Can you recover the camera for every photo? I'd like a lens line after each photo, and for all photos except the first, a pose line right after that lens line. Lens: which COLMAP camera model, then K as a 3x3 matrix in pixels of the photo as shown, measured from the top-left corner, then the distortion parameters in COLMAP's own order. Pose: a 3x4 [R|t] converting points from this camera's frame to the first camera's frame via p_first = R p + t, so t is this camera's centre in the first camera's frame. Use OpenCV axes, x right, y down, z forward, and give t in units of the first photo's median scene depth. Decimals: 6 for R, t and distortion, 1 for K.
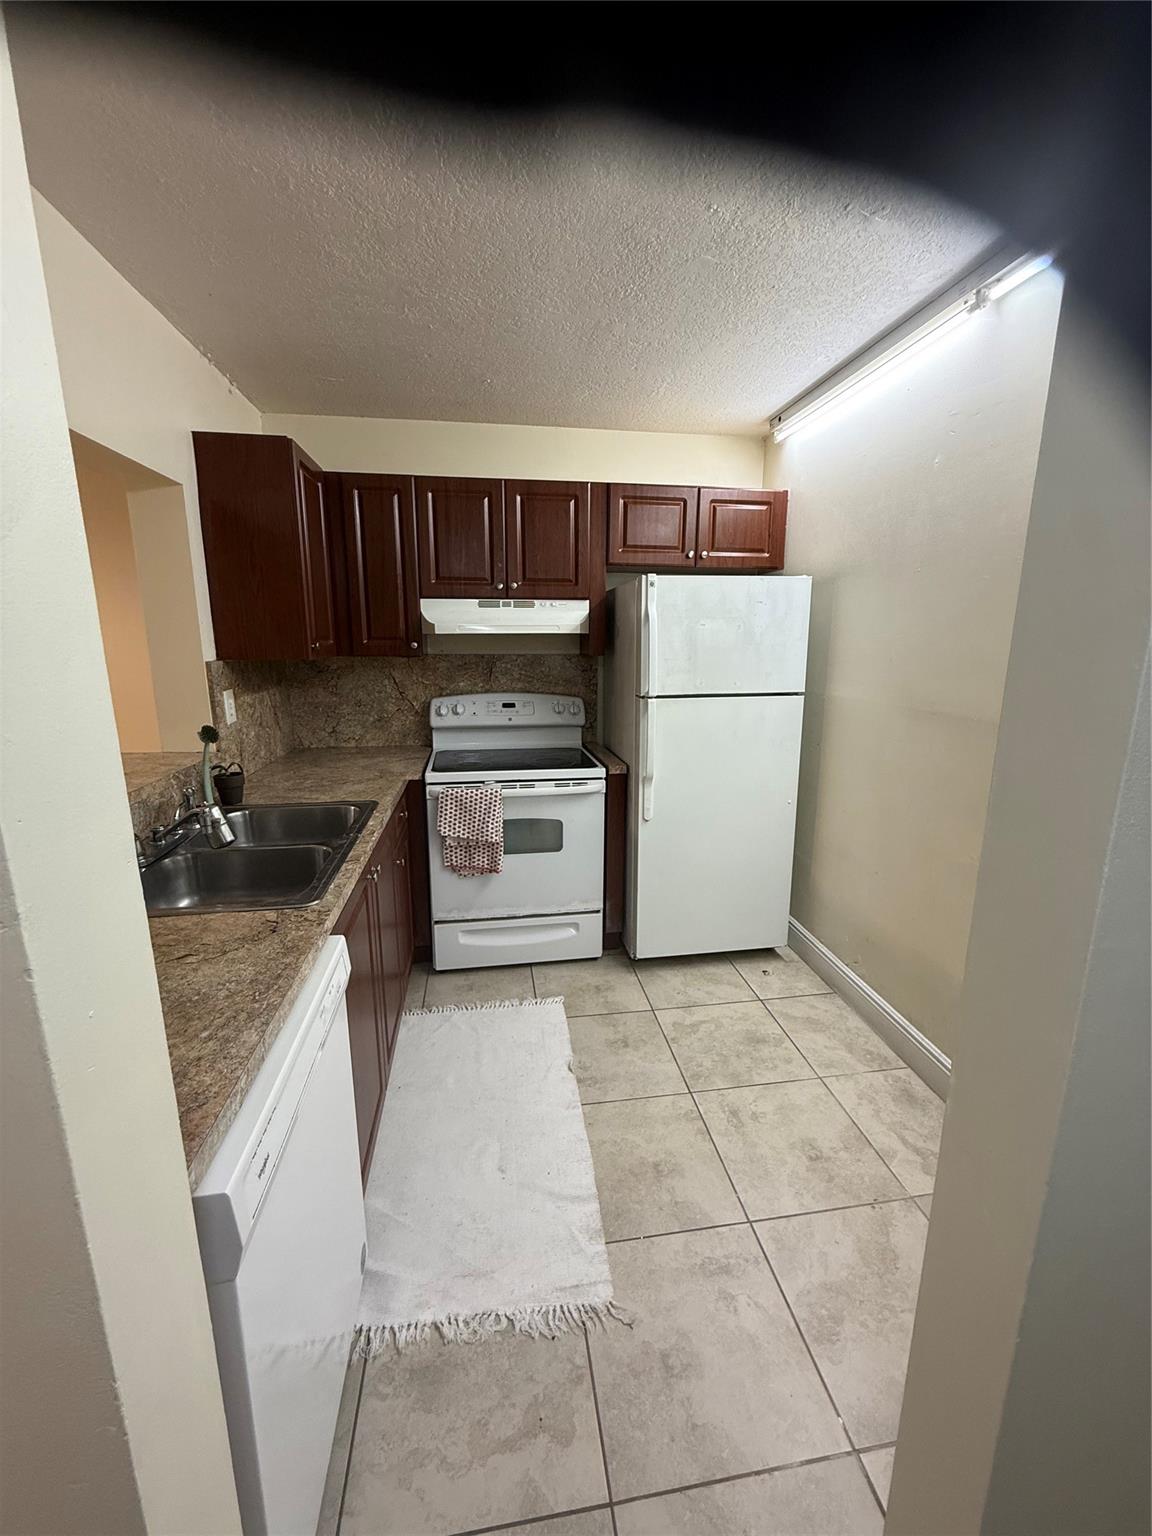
lens RADIAL K [[607.8, 0, 573.6], [0, 607.8, 744.0], [0, 0, 1]] dist [-0.000943, -0.000378]
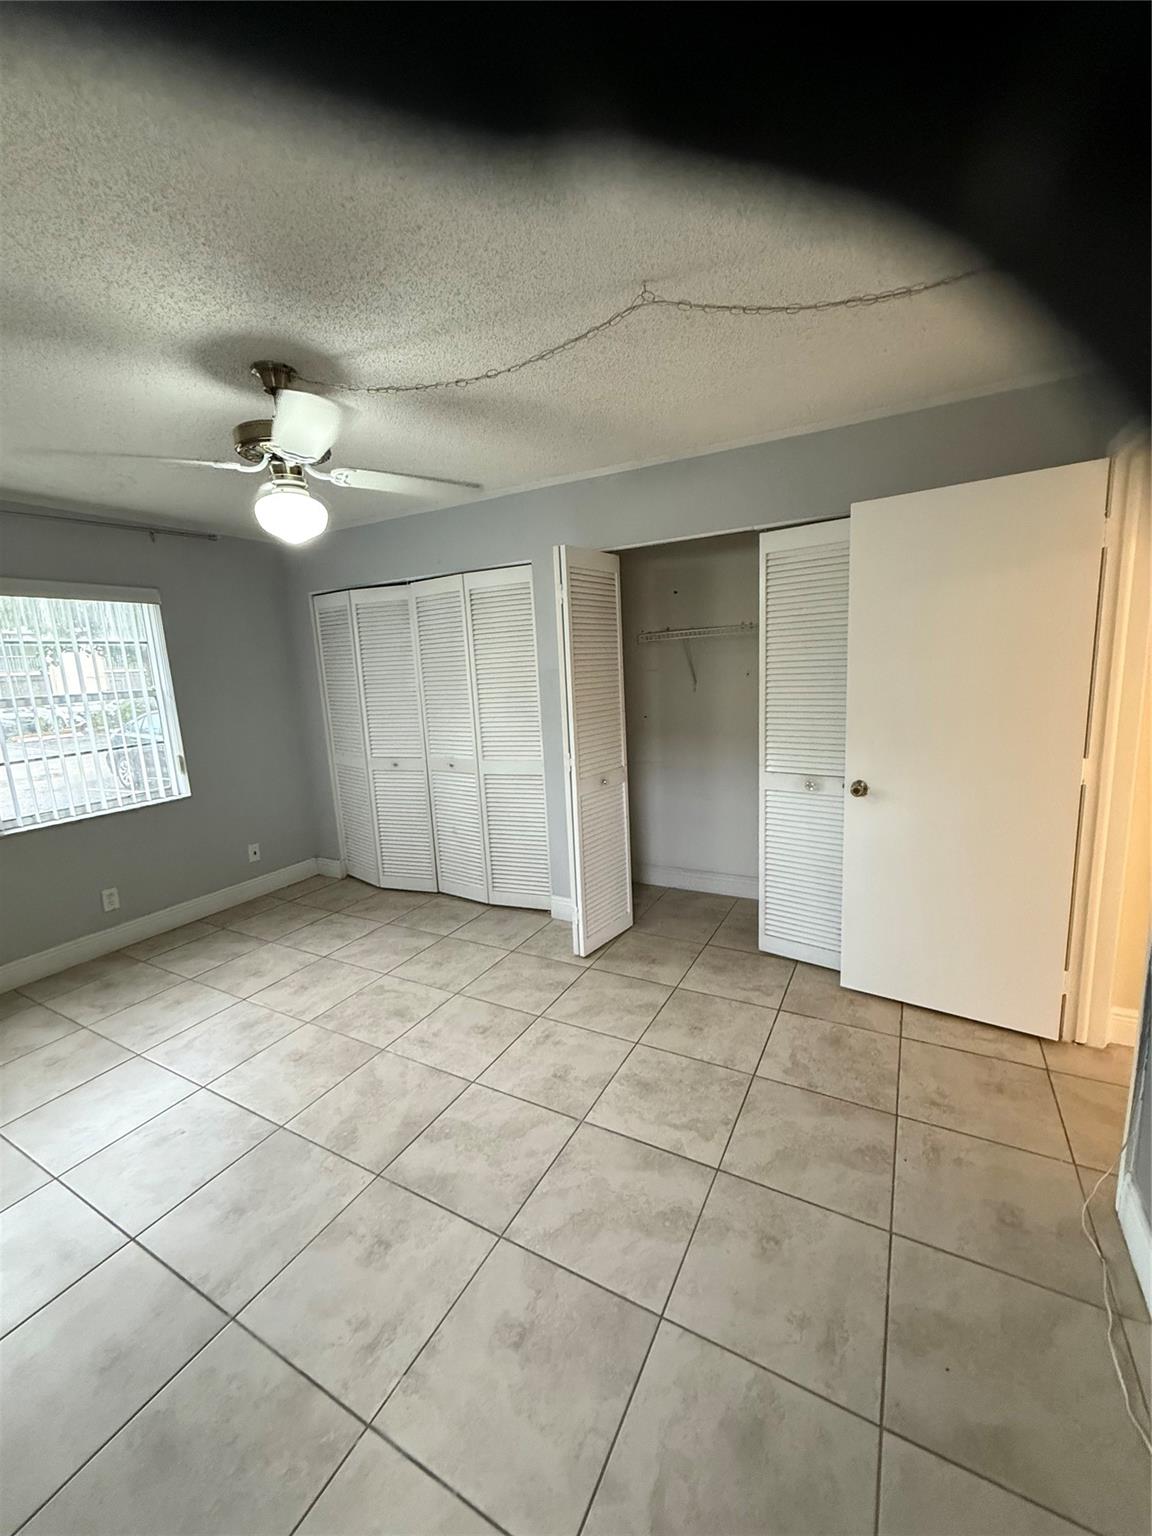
lens RADIAL K [[607.8, 0, 580.9], [0, 607.8, 764.6], [0, 0, 1]] dist [-0.000943, -0.000378]
pose [[-0.795563, -0.059163, 0.602975, -0.284997], [0.161326, 0.938606, 0.304947, -0.186741], [-0.583998, 0.339880, -0.737176, 1.025787]]
